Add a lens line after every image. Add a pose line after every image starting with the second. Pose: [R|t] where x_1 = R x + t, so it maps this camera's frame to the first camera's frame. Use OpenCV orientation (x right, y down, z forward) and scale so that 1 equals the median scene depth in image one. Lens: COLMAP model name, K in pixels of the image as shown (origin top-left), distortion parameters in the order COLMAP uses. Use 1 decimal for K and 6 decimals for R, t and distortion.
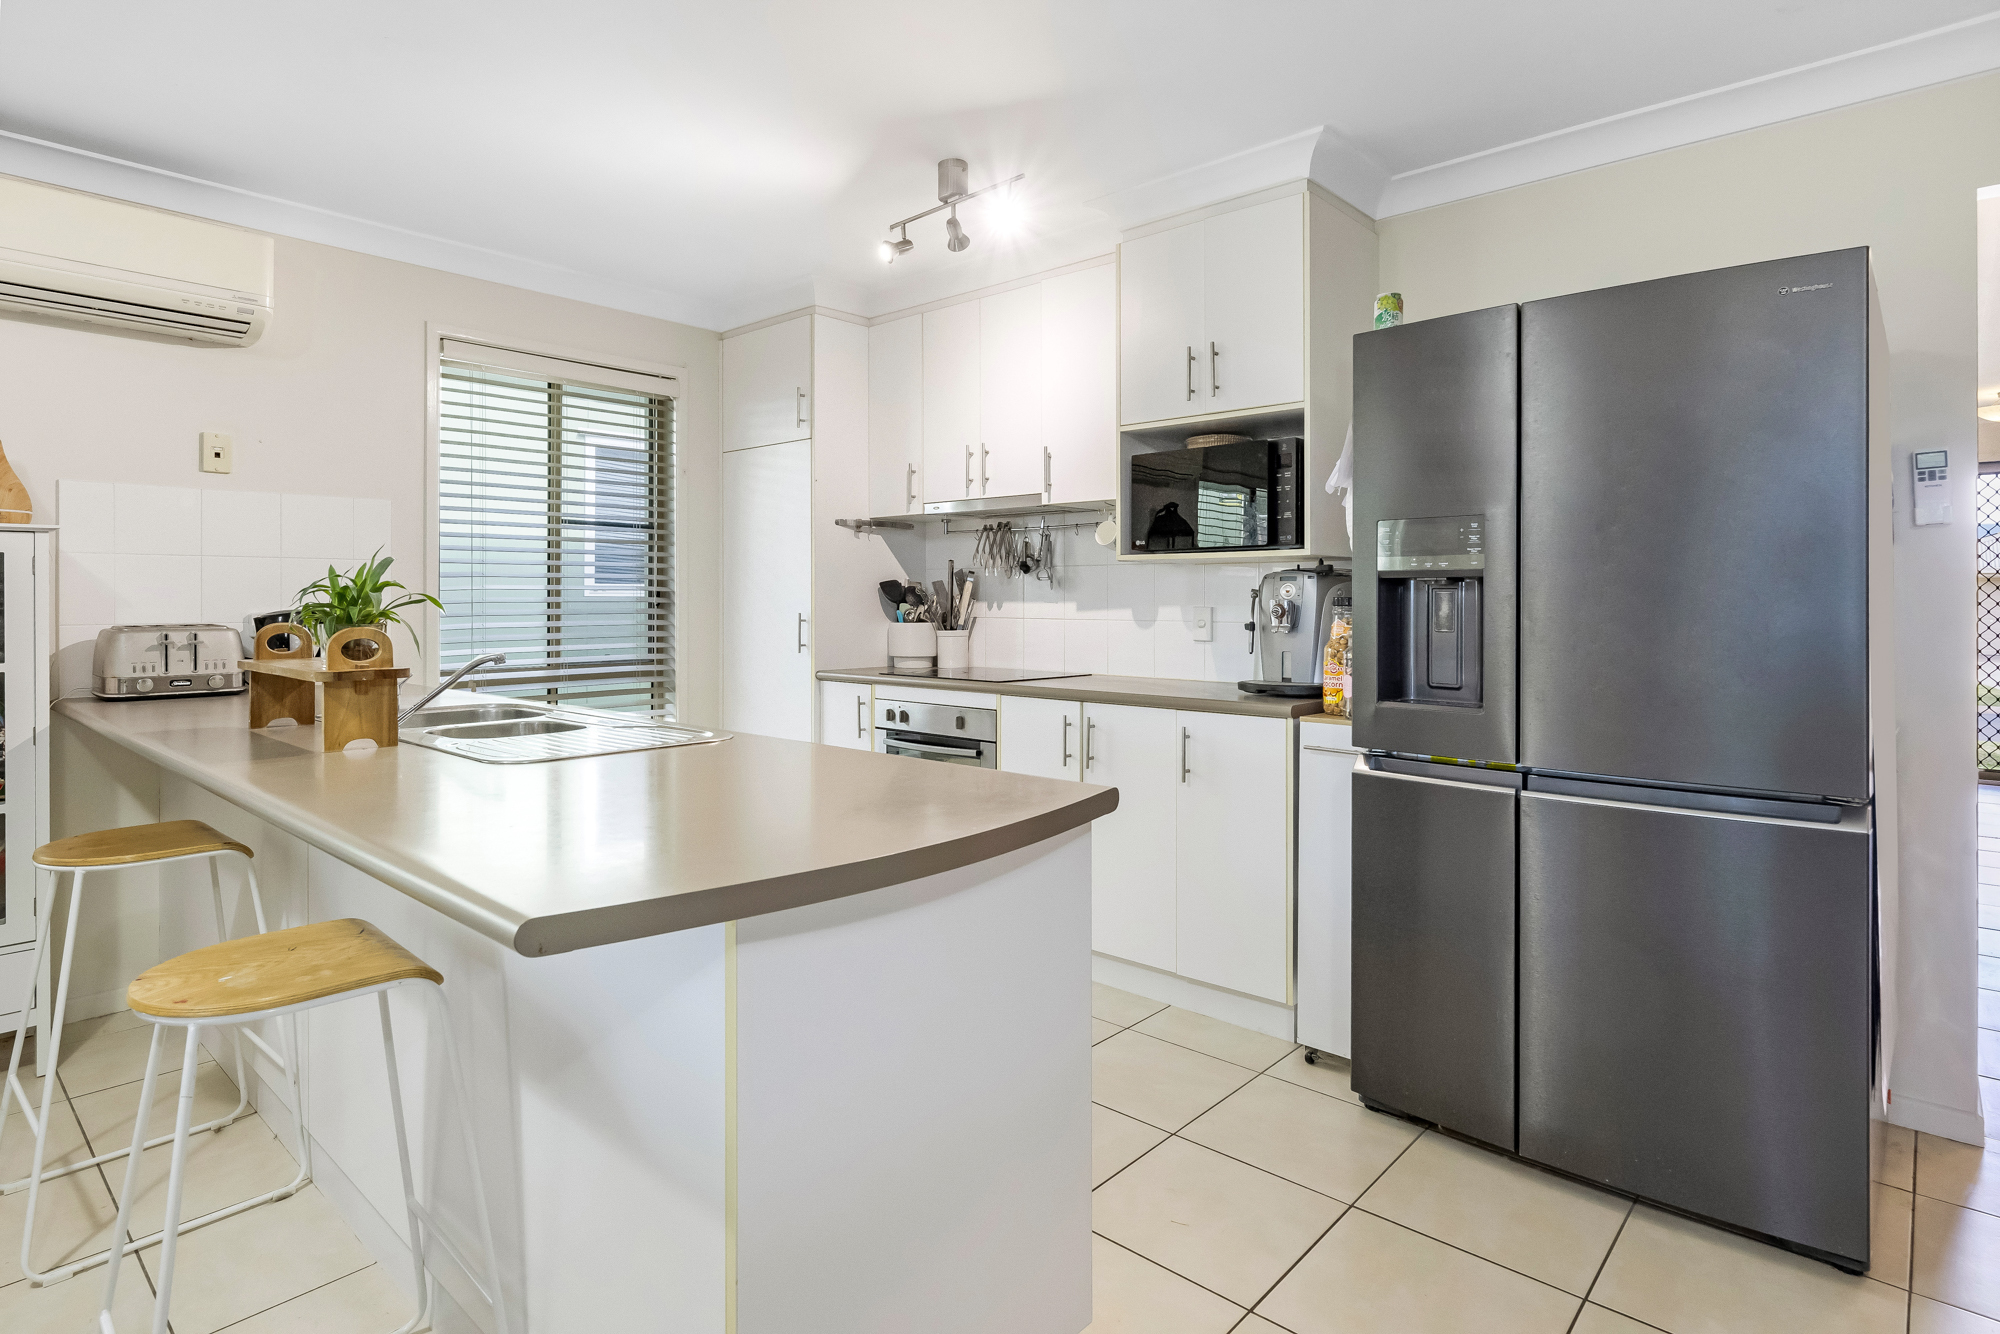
lens RADIAL K [[1058.5, 0, 996.2], [0, 1058.5, 607.7], [0, 0, 1]] dist [-0.001844, -0.000164]
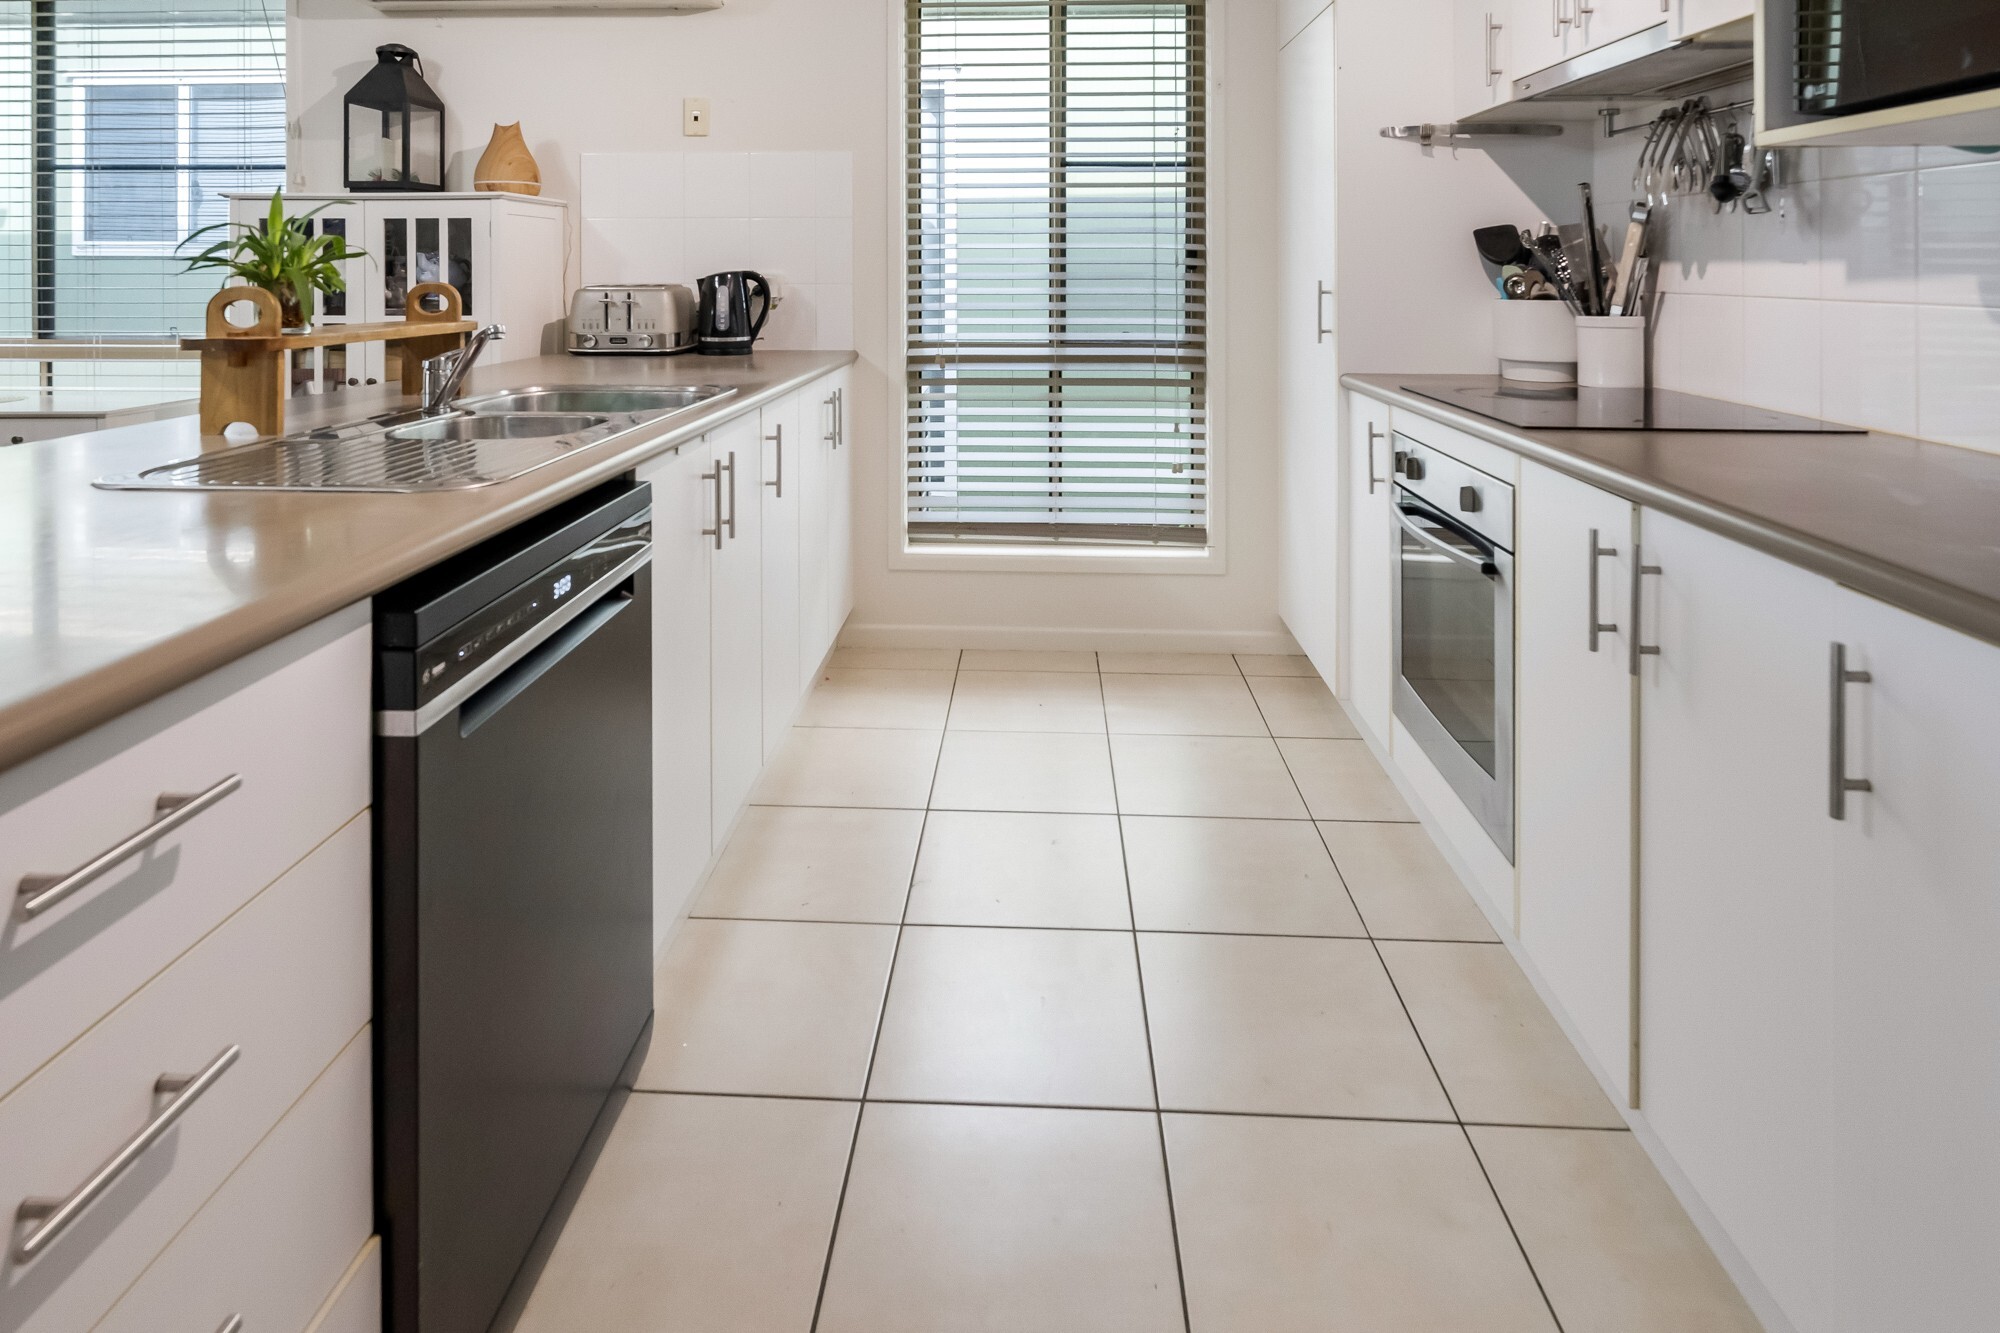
lens RADIAL K [[1094.3, 0, 991.4], [0, 1094.3, 268.9], [0, 0, 1]] dist [-0.001493, 0.000161]
pose [[0.632286, 0.001088, -0.774734, 0.198019], [-0.007213, 0.999964, -0.004482, 0.002607], [0.774701, 0.008422, 0.632271, 0.435139]]
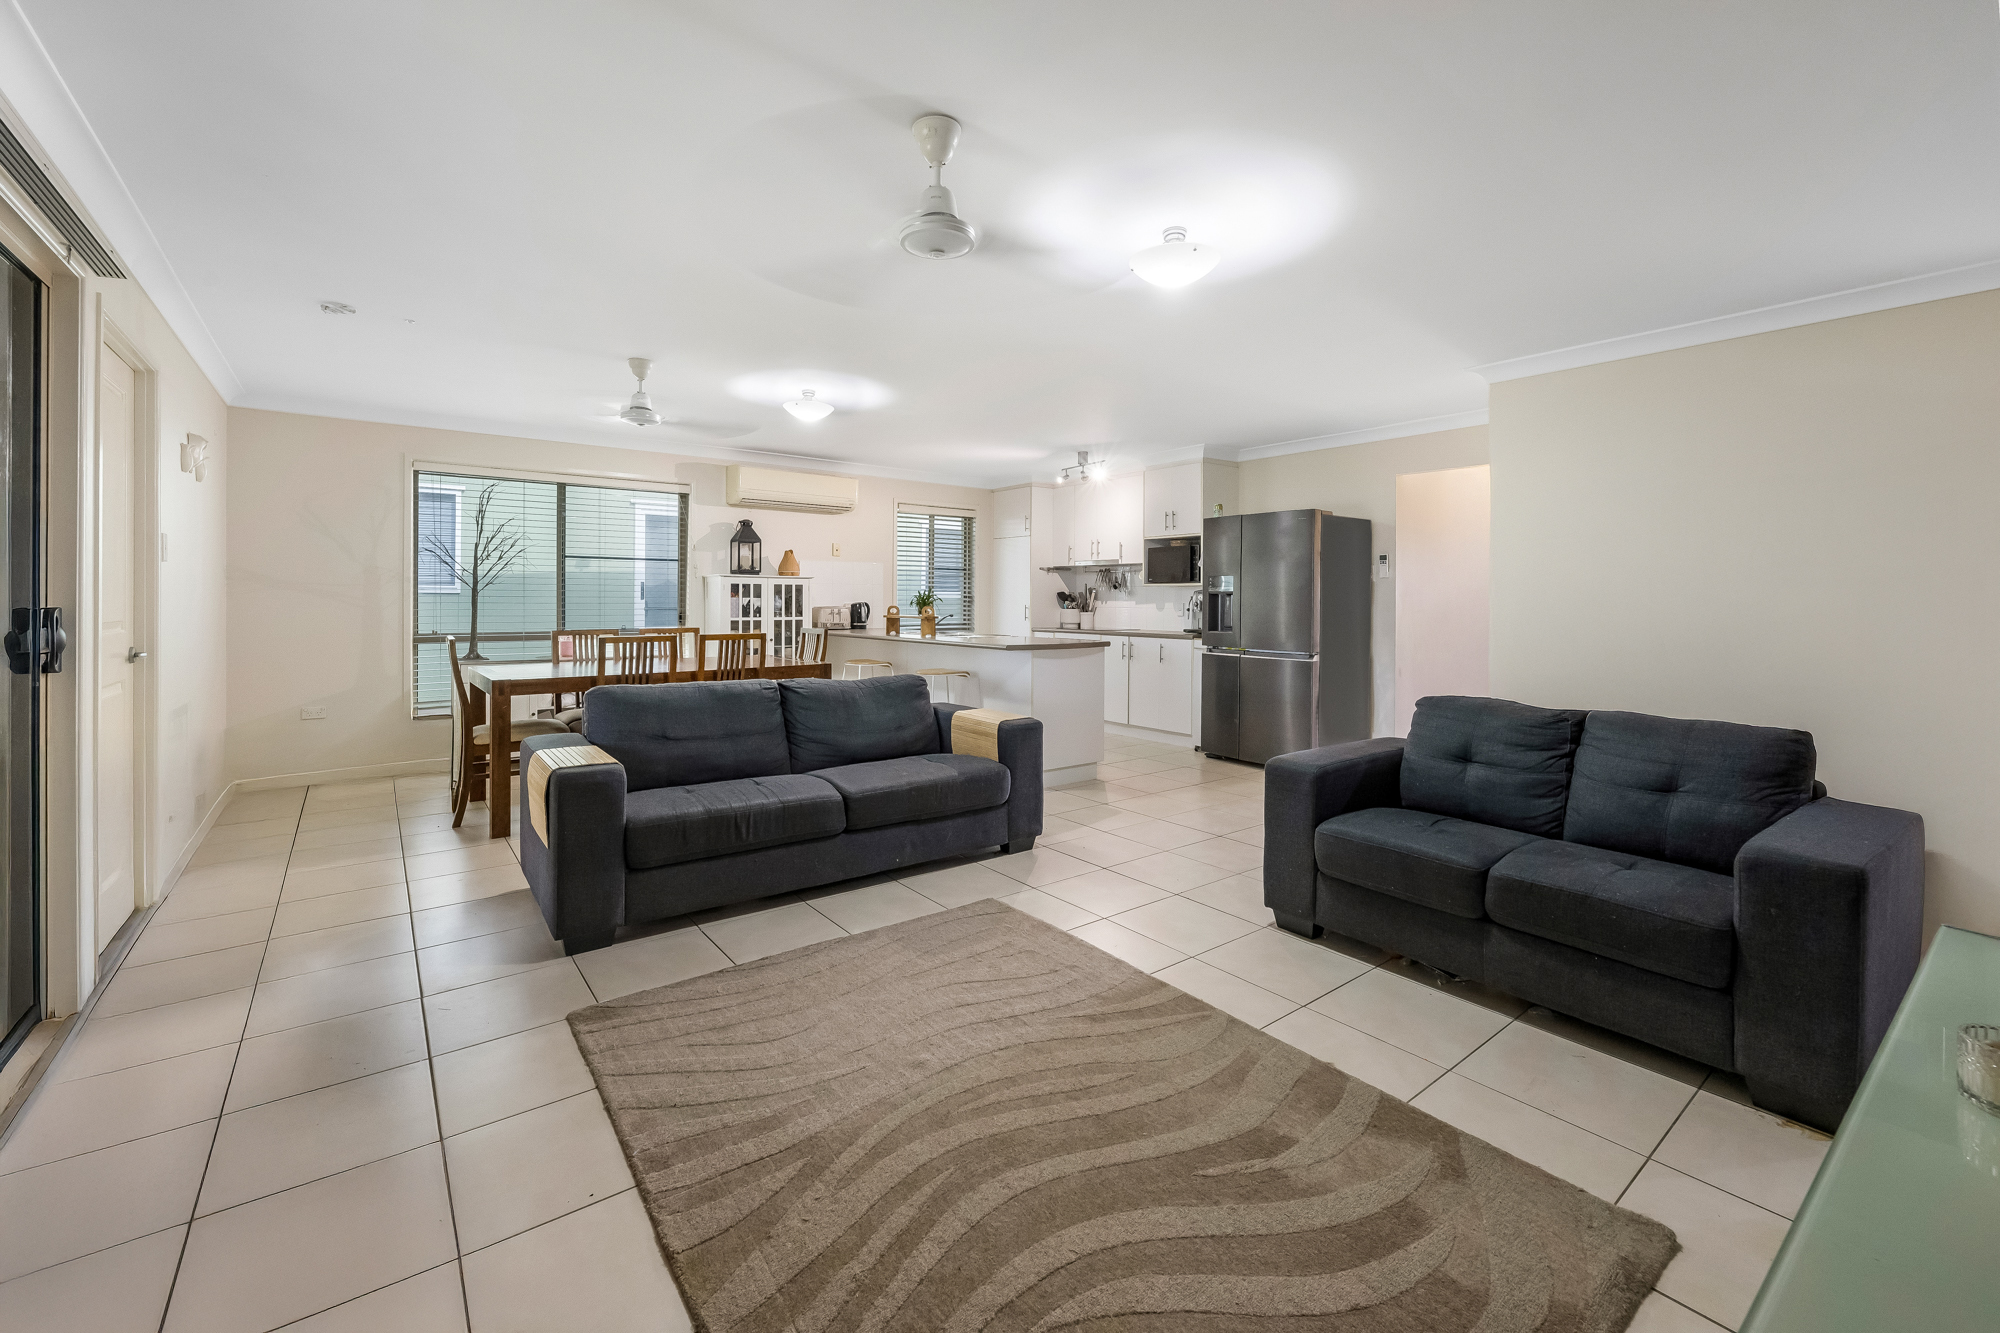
lens RADIAL K [[840.7, 0, 1008.1], [0, 840.7, 596.6], [0, 0, 1]] dist [-0.001262, -0.000205]
pose [[0.986698, 0.003908, -0.162515, 0.099615], [-0.005756, 0.999924, -0.010903, 0.008004], [0.162460, 0.011693, 0.986646, -0.990092]]
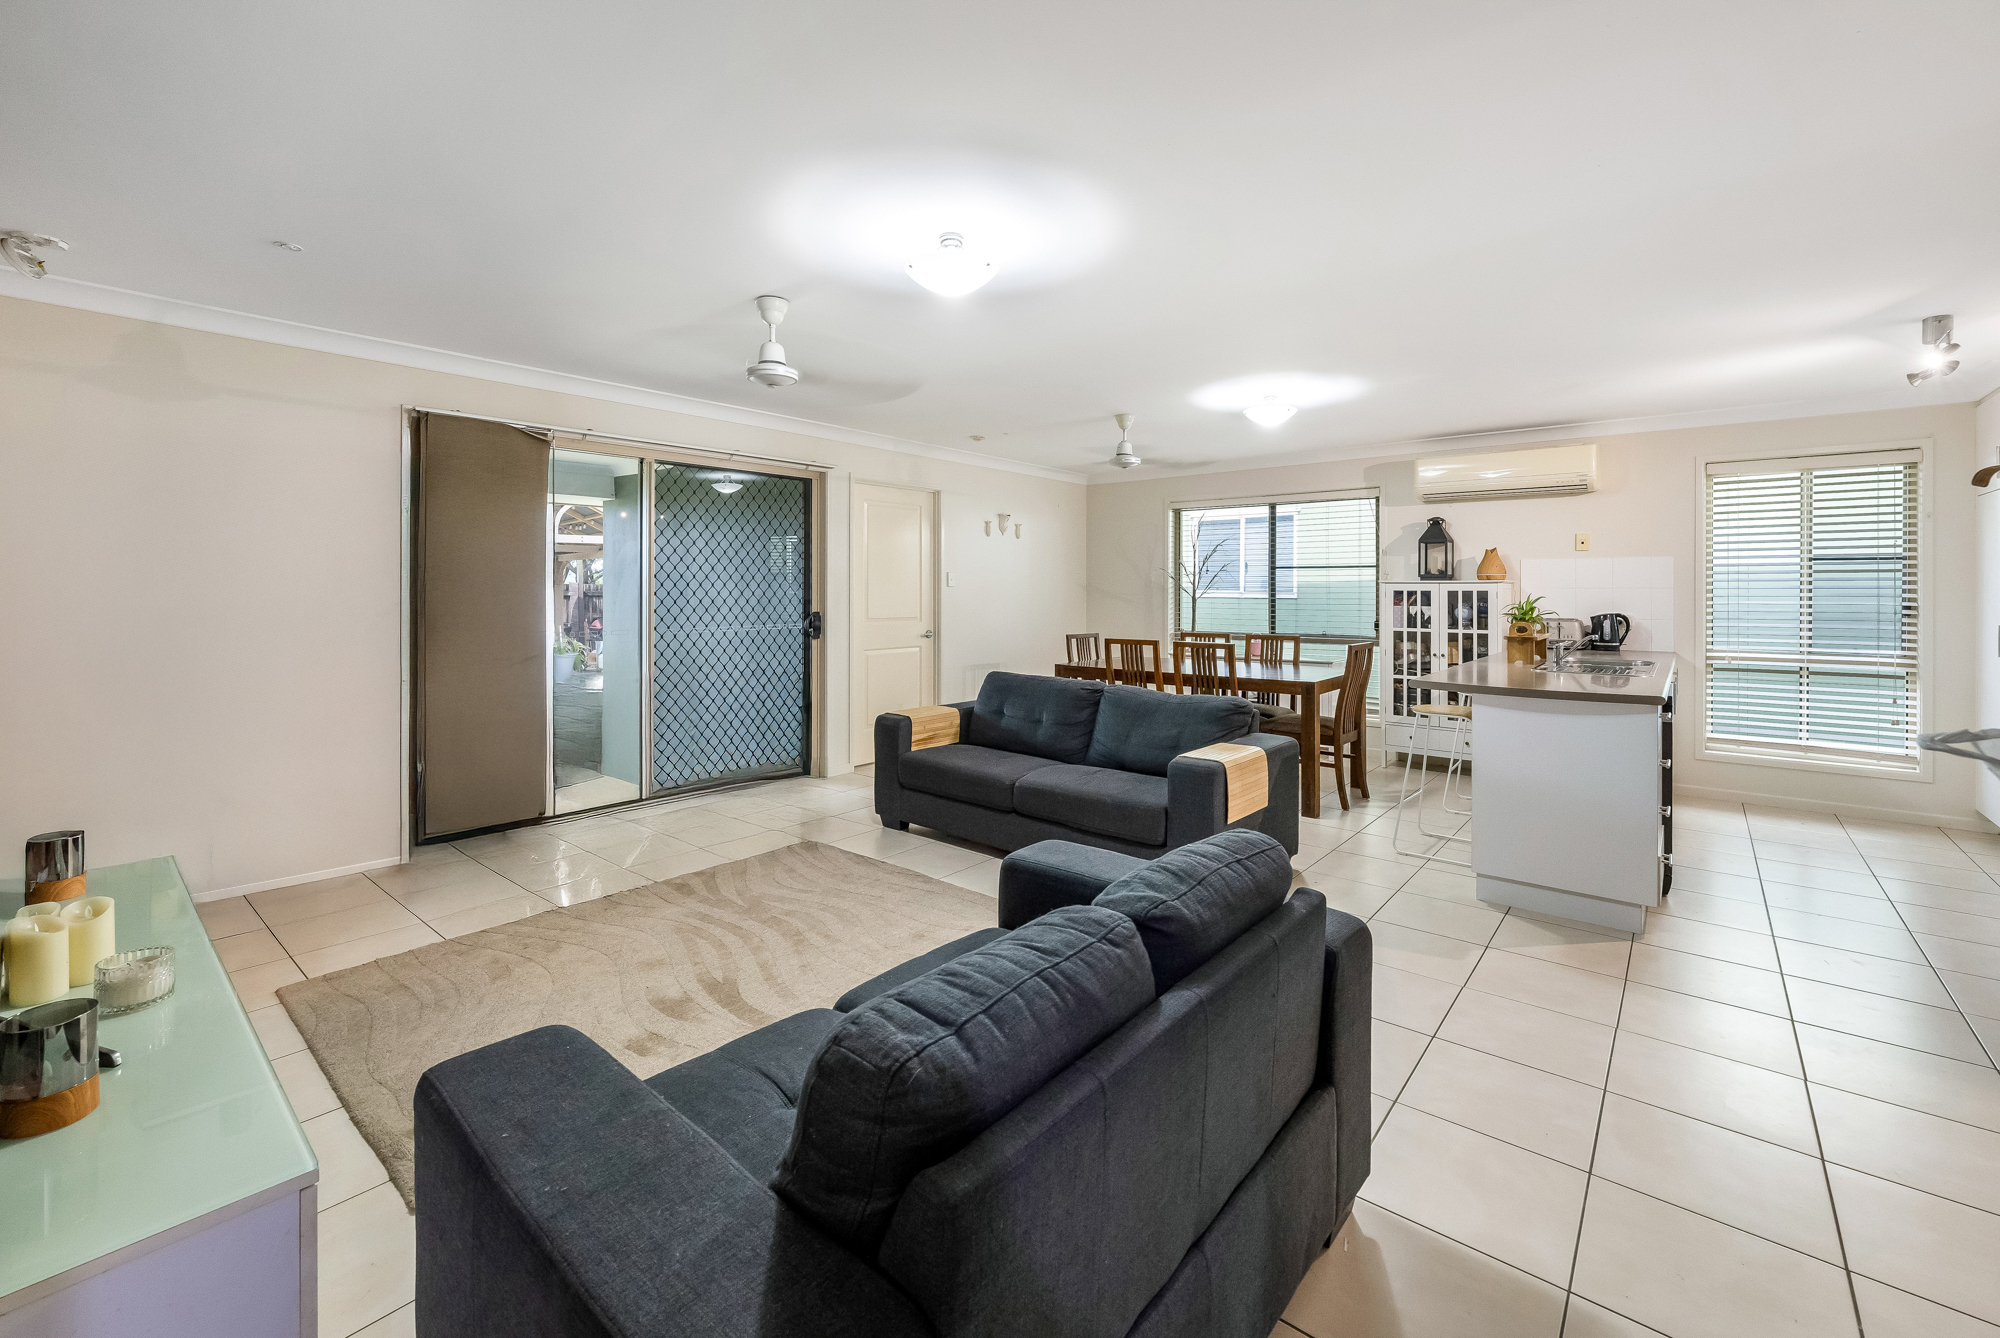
lens RADIAL K [[840.7, 0, 1008.1], [0, 840.7, 599.1], [0, 0, 1]] dist [-0.001262, -0.000205]
pose [[0.046759, 0.004307, -0.998897, 0.758773], [-0.012830, 0.999911, 0.003710, -0.013348], [0.998824, 0.012643, 0.046810, -0.226710]]
